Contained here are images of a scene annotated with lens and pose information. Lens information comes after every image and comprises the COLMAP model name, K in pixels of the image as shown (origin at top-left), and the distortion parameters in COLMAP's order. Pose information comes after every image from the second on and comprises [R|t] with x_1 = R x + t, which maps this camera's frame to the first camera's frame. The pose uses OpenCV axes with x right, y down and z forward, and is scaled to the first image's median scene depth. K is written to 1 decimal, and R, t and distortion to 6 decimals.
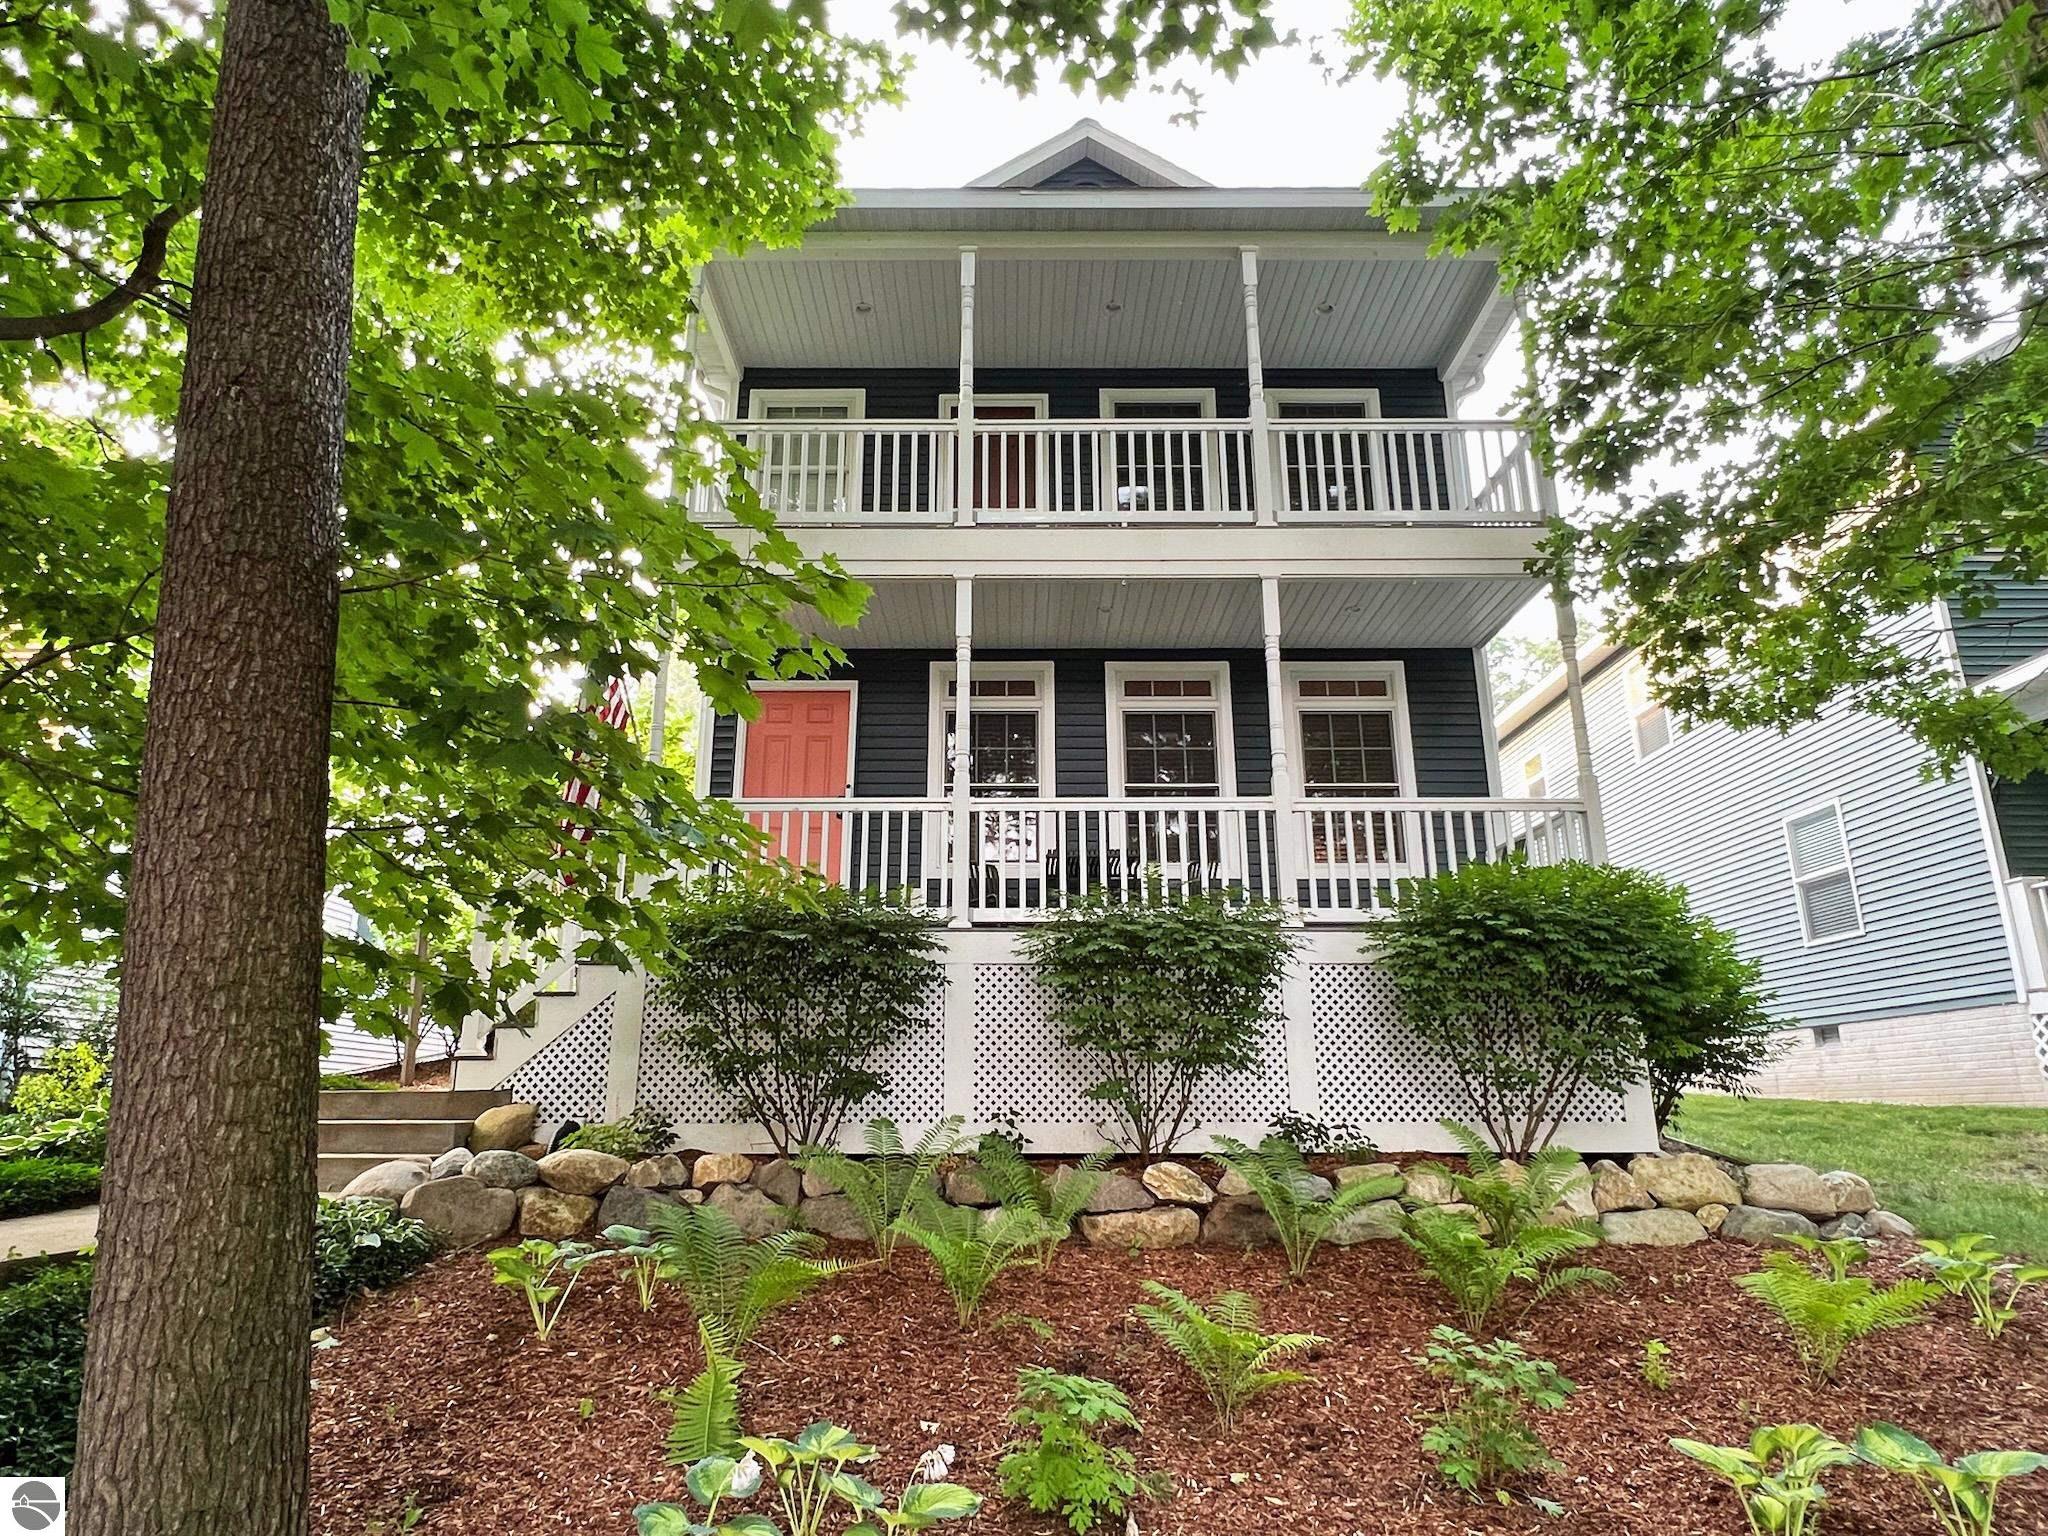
lens RADIAL K [[1190.6, 0, 1032.9], [0, 1190.6, 772.1], [0, 0, 1]] dist [-0.003640, -0.000699]
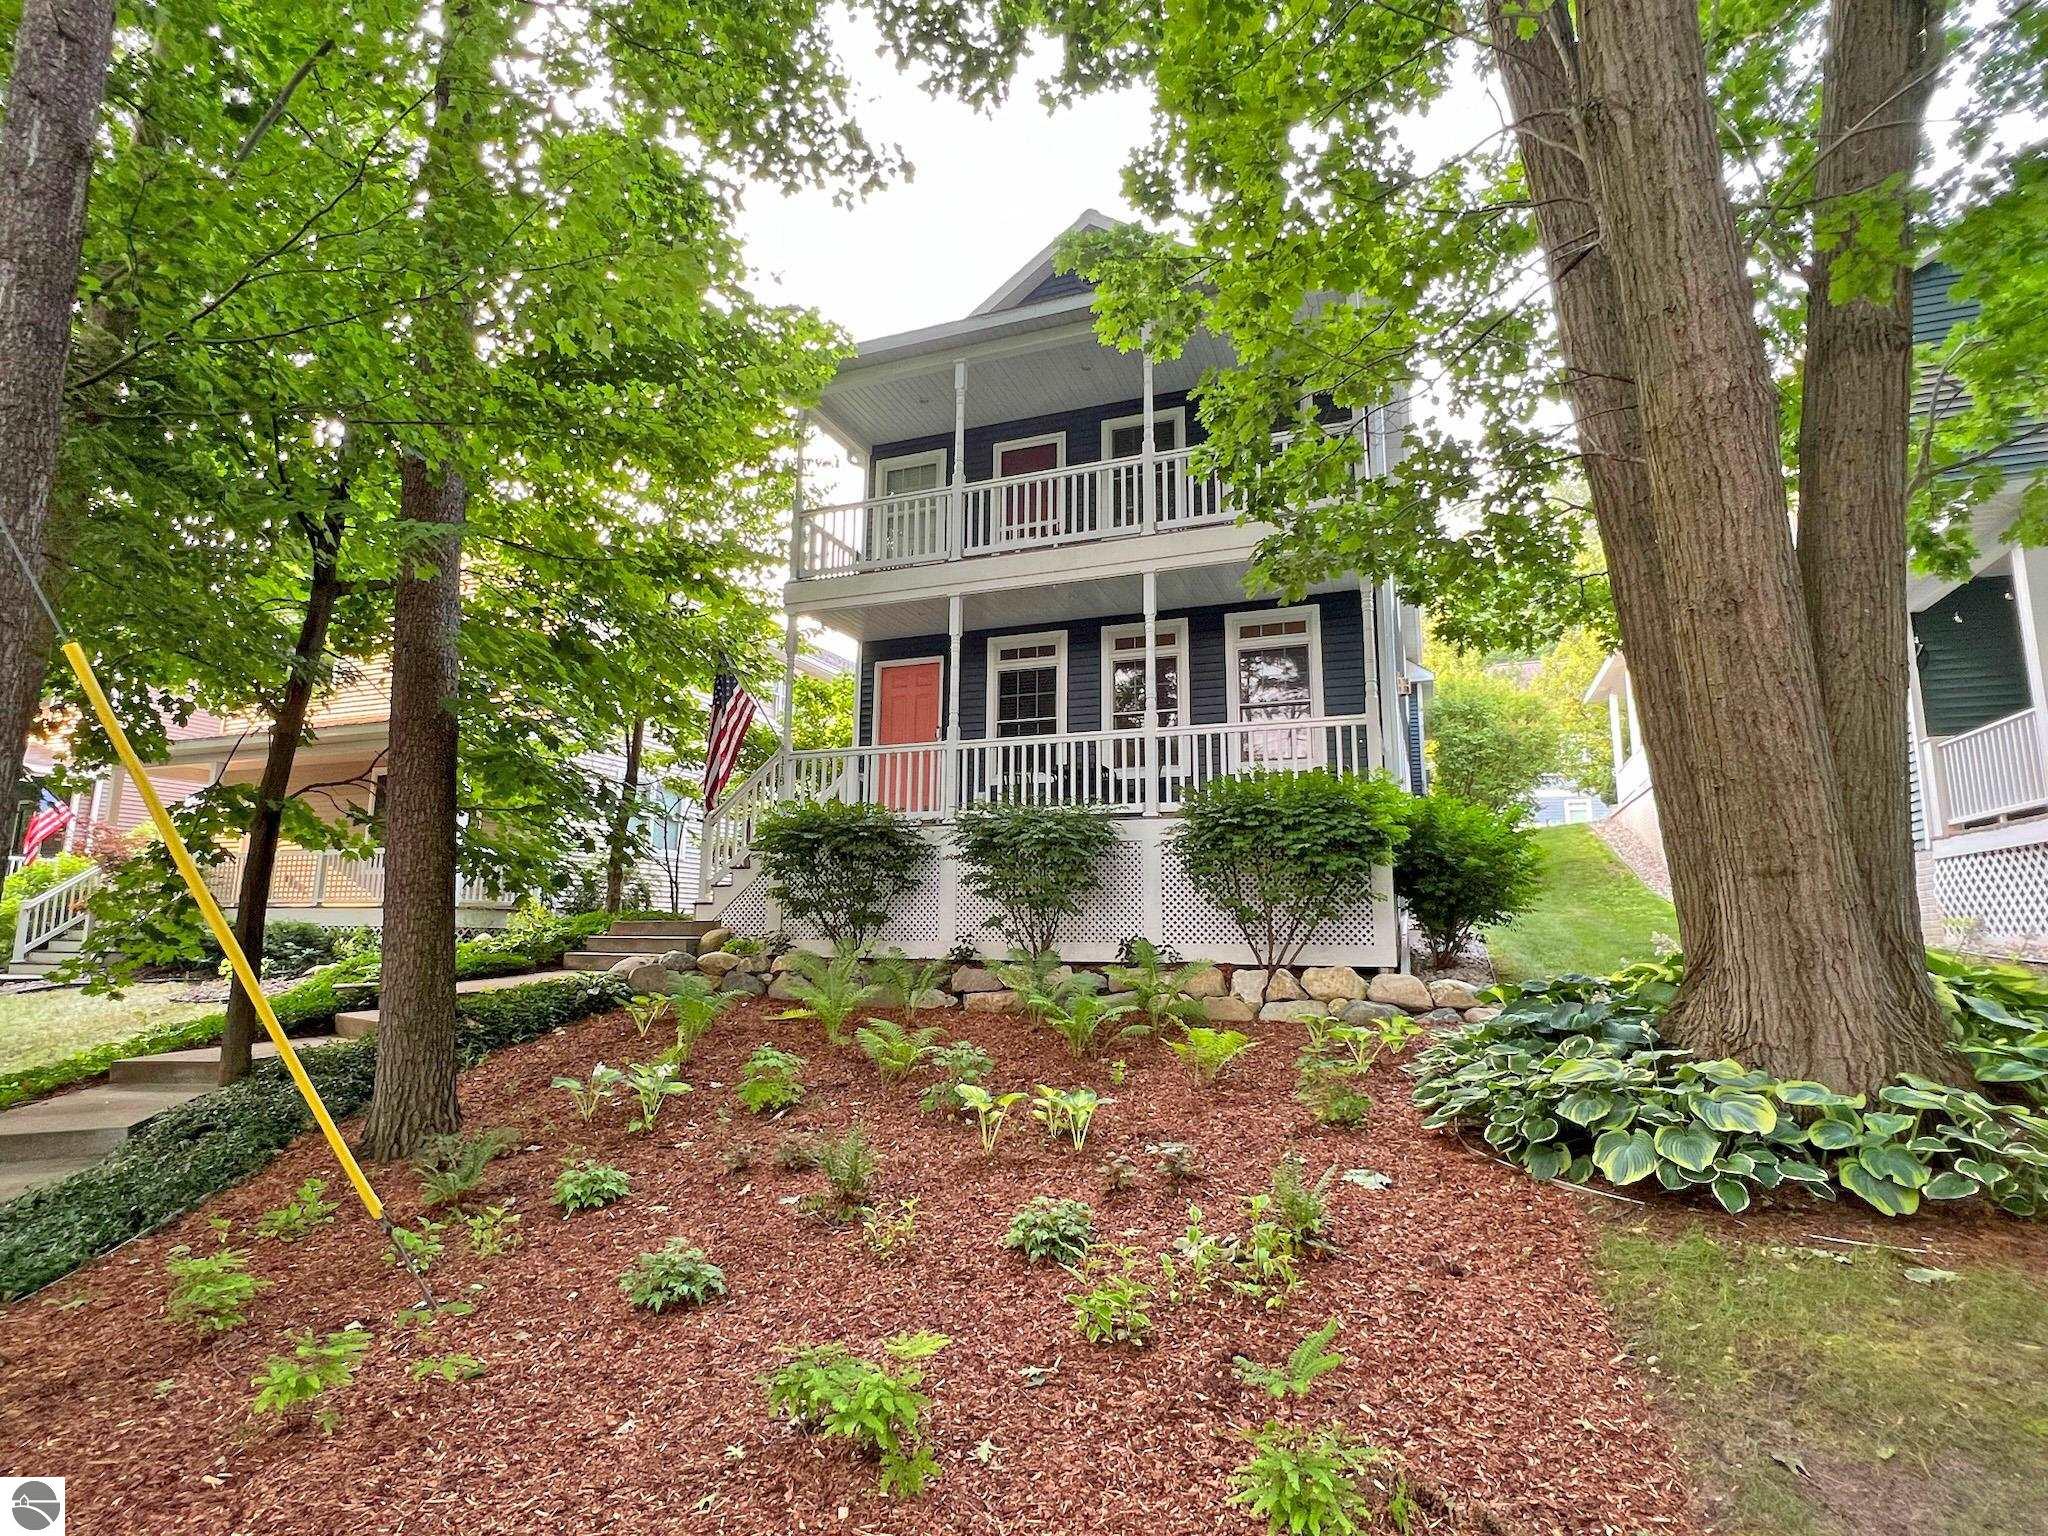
lens RADIAL K [[1085.8, 0, 1057.8], [0, 1085.8, 739.2], [0, 0, 1]] dist [0.007529, 0.000642]
pose [[0.931216, -0.058571, -0.359731, 0.548383], [0.090224, 0.993328, 0.071825, -0.066769], [0.353124, -0.099341, 0.930288, -0.272378]]
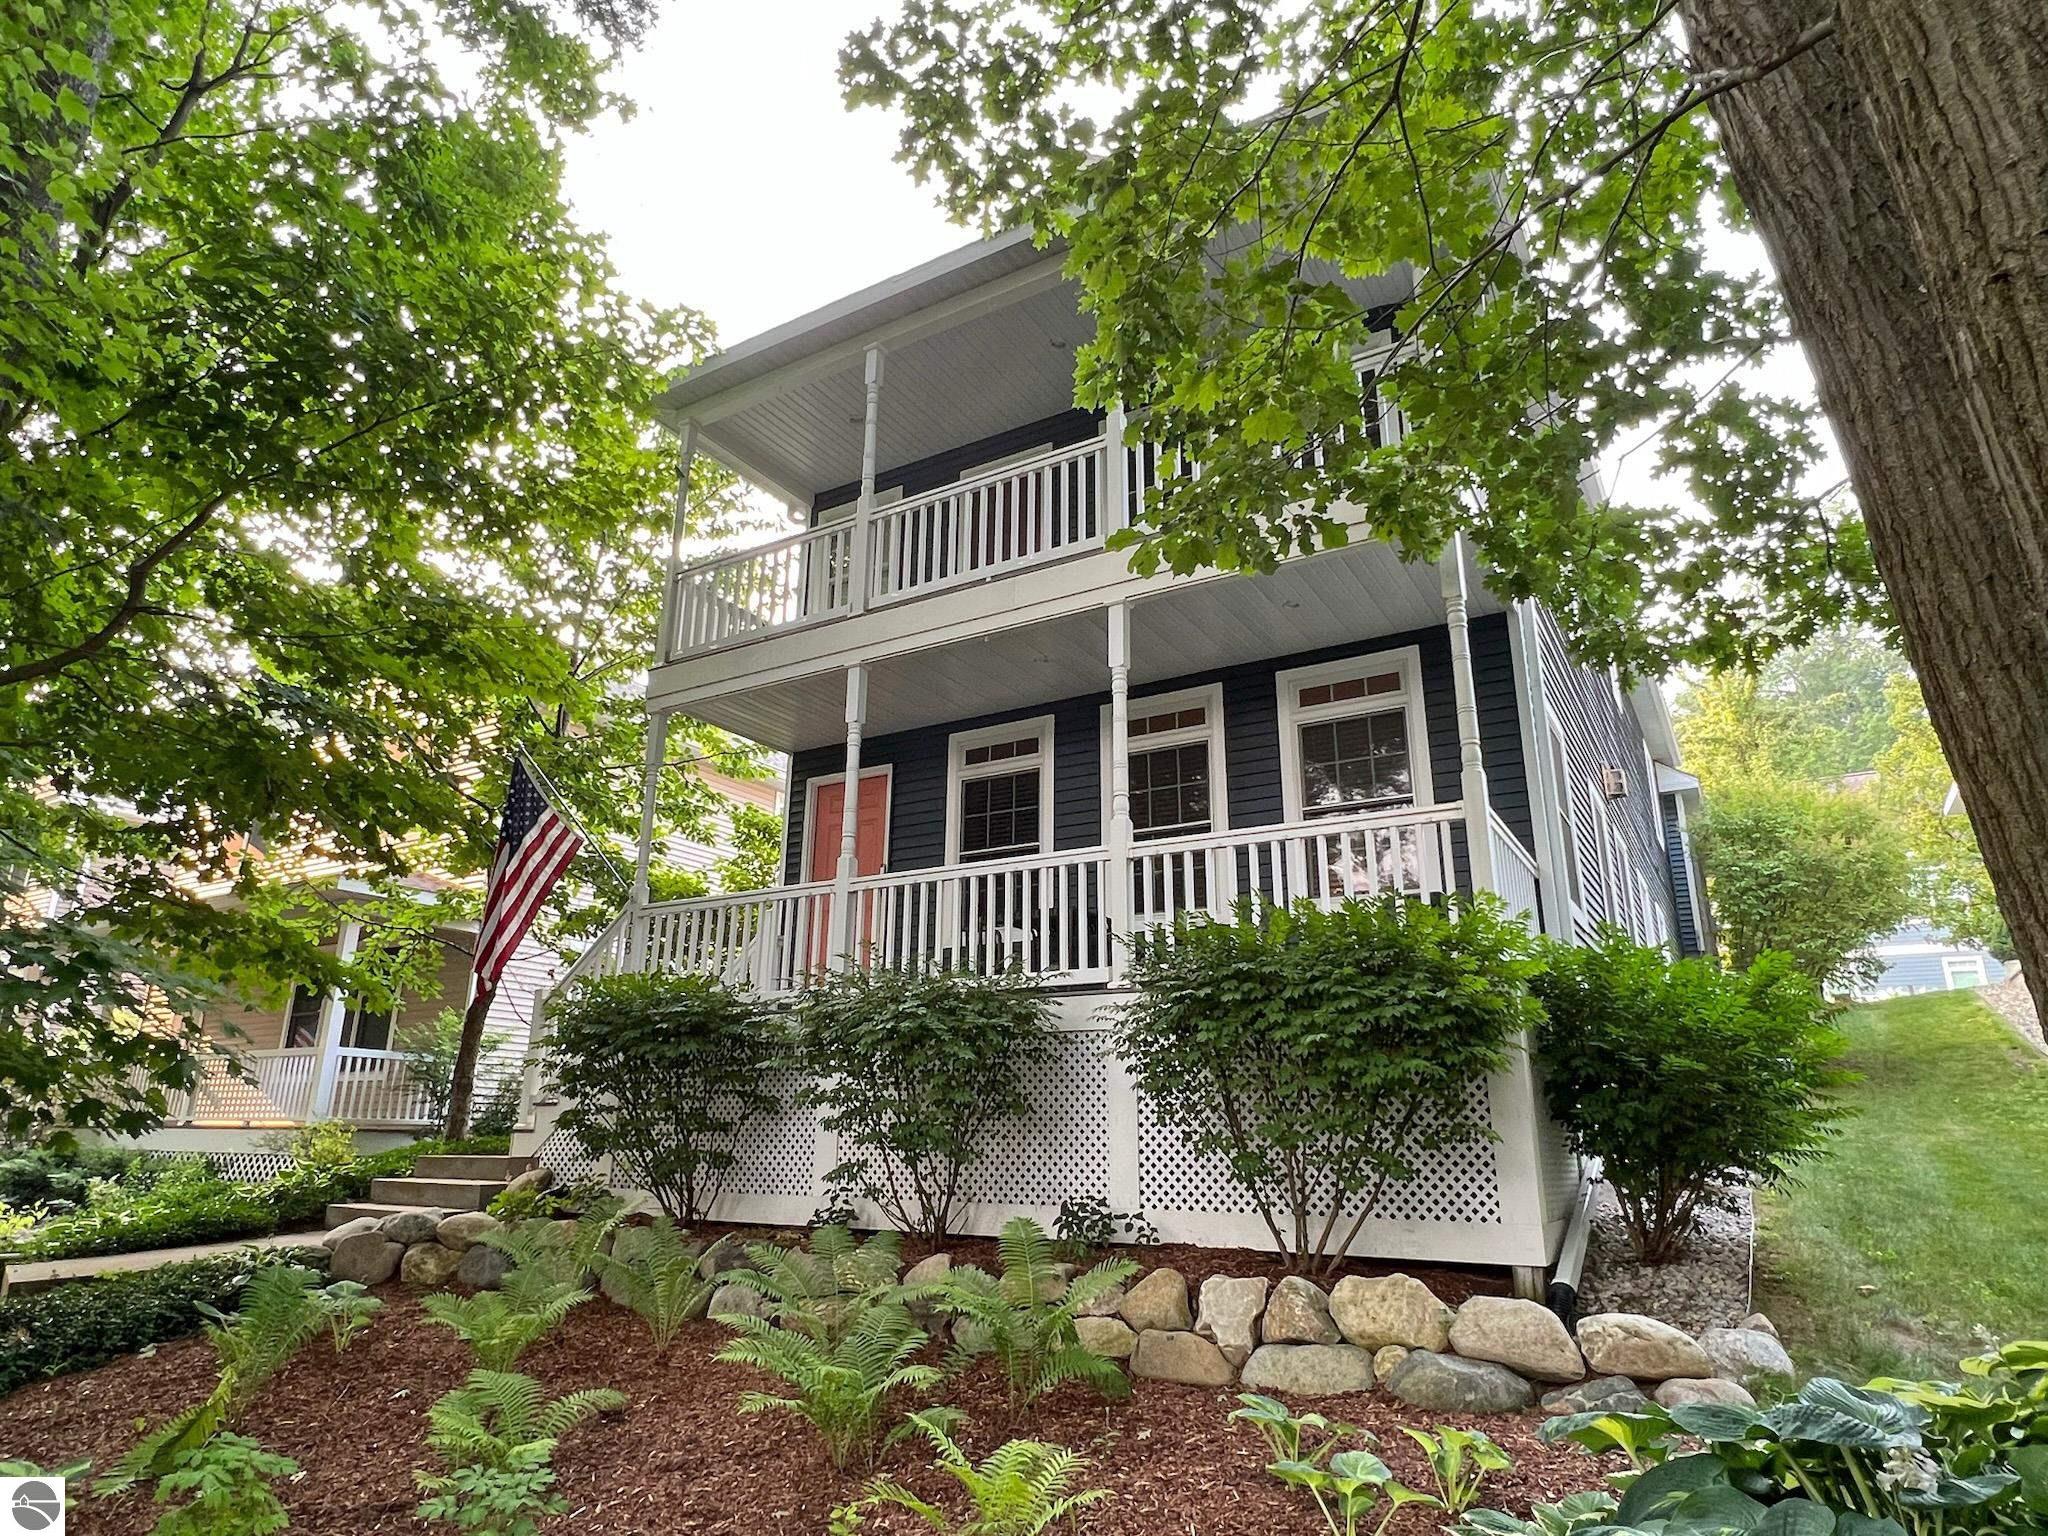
lens RADIAL K [[1286.9, 0, 1002.7], [0, 1286.9, 727.0], [0, 0, 1]] dist [0.002455, -0.000019]
pose [[0.844994, -0.157801, -0.510964, 0.611040], [0.133697, 0.987468, -0.083863, 0.002787], [0.517795, 0.002549, 0.855501, 0.097303]]
